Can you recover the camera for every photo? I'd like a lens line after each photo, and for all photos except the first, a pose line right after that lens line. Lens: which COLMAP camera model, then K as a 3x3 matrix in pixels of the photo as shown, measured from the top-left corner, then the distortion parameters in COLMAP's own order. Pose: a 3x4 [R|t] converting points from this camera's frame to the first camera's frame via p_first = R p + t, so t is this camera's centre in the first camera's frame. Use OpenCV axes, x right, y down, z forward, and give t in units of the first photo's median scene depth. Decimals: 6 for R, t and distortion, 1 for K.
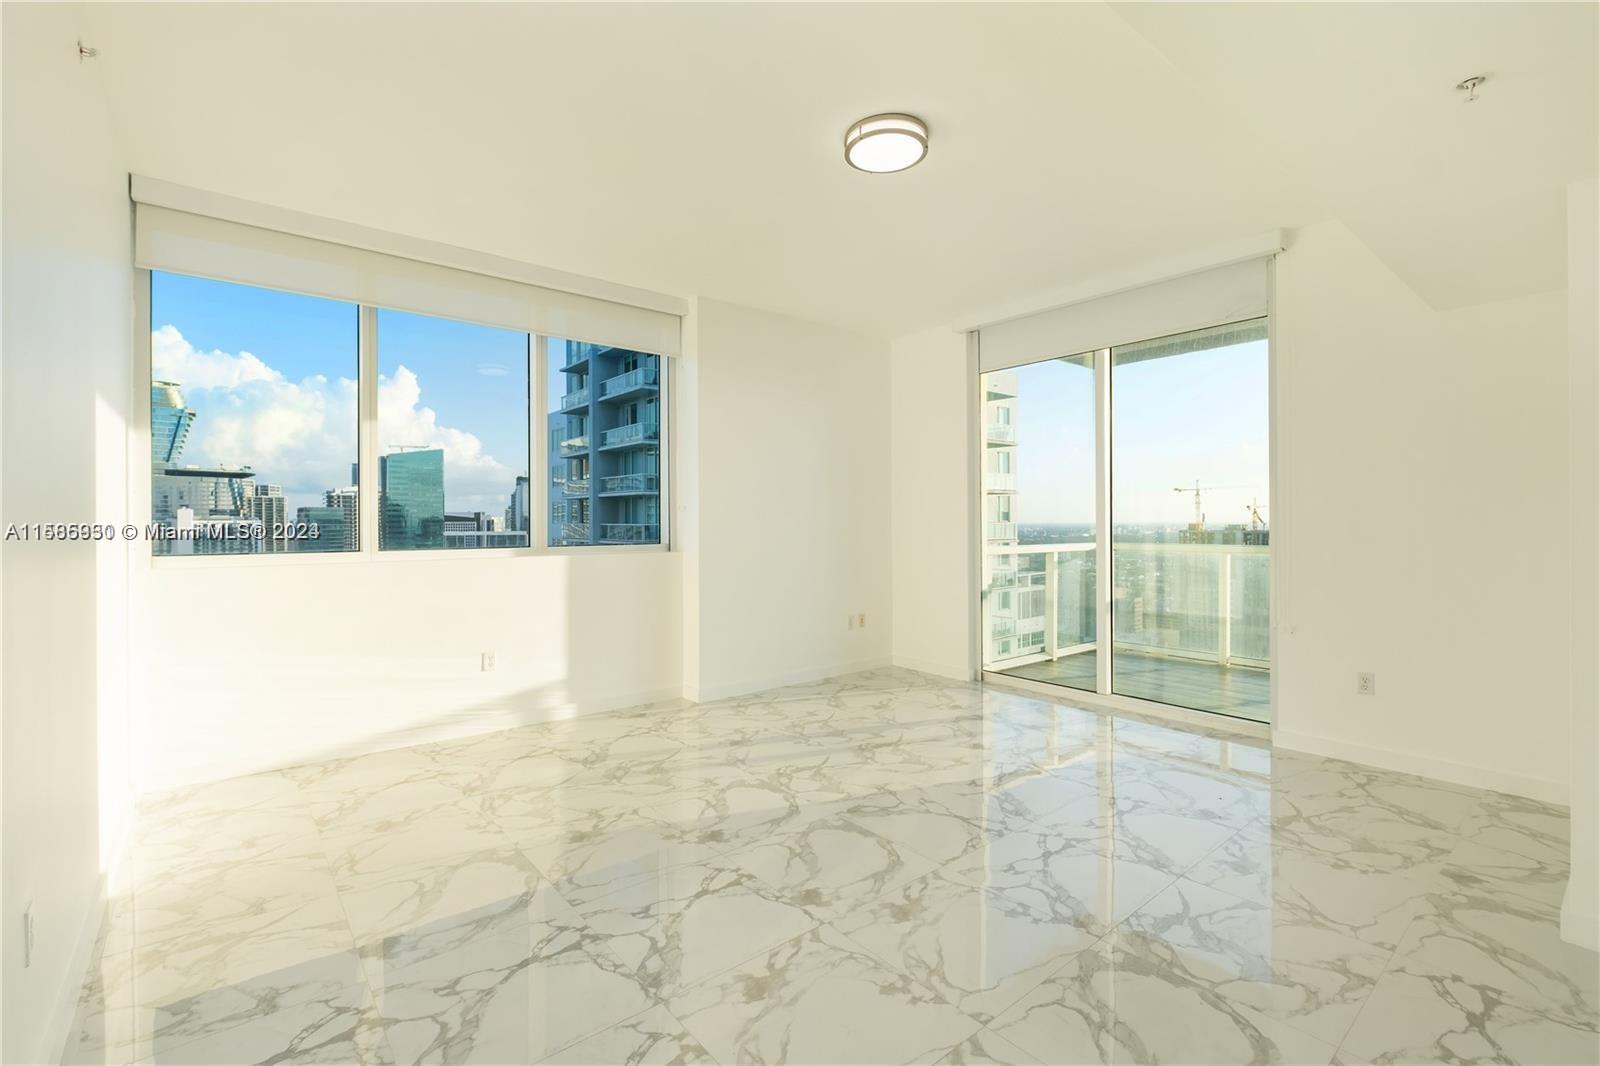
lens RADIAL K [[633.0, 0, 848.3], [0, 633.0, 531.0], [0, 0, 1]] dist [-0.002085, -0.000391]
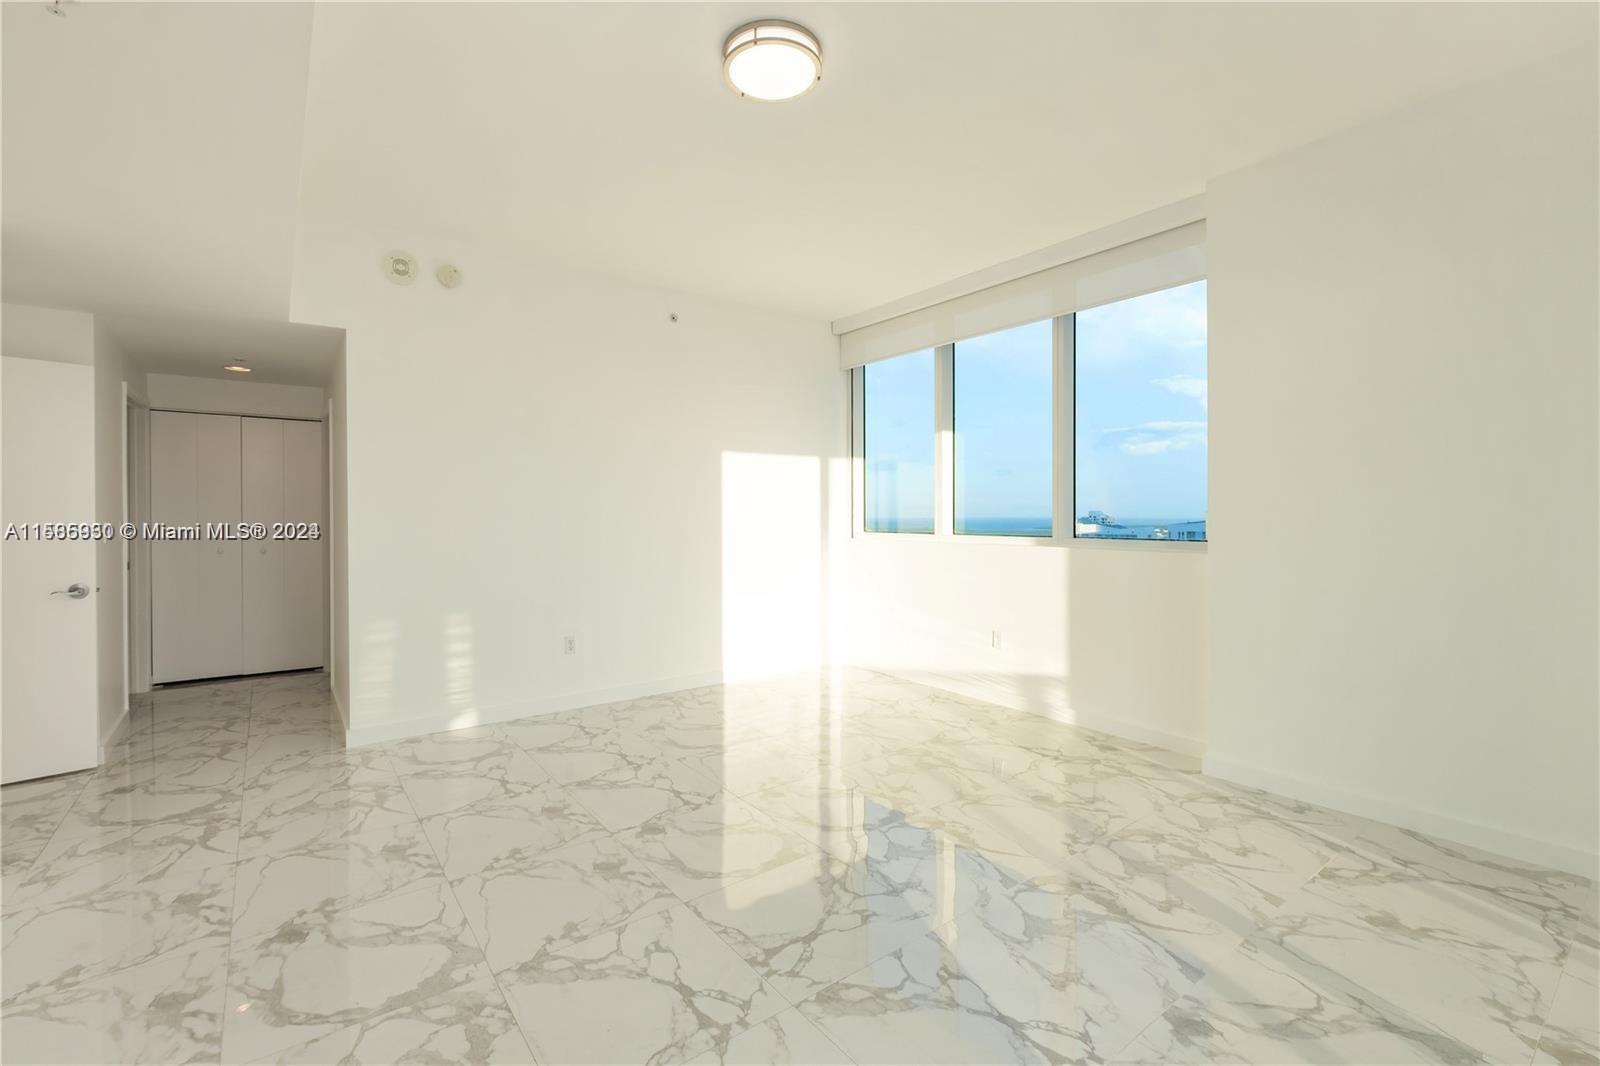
lens RADIAL K [[703.9, 0, 800.0], [0, 703.9, 533.0], [0, 0, 1]] dist [-0.002928, 0.000104]
pose [[-0.040255, 0.032687, -0.998655, 0.886410], [-0.014404, 0.999342, 0.033291, -0.018261], [0.999086, 0.015725, -0.039758, 0.953310]]
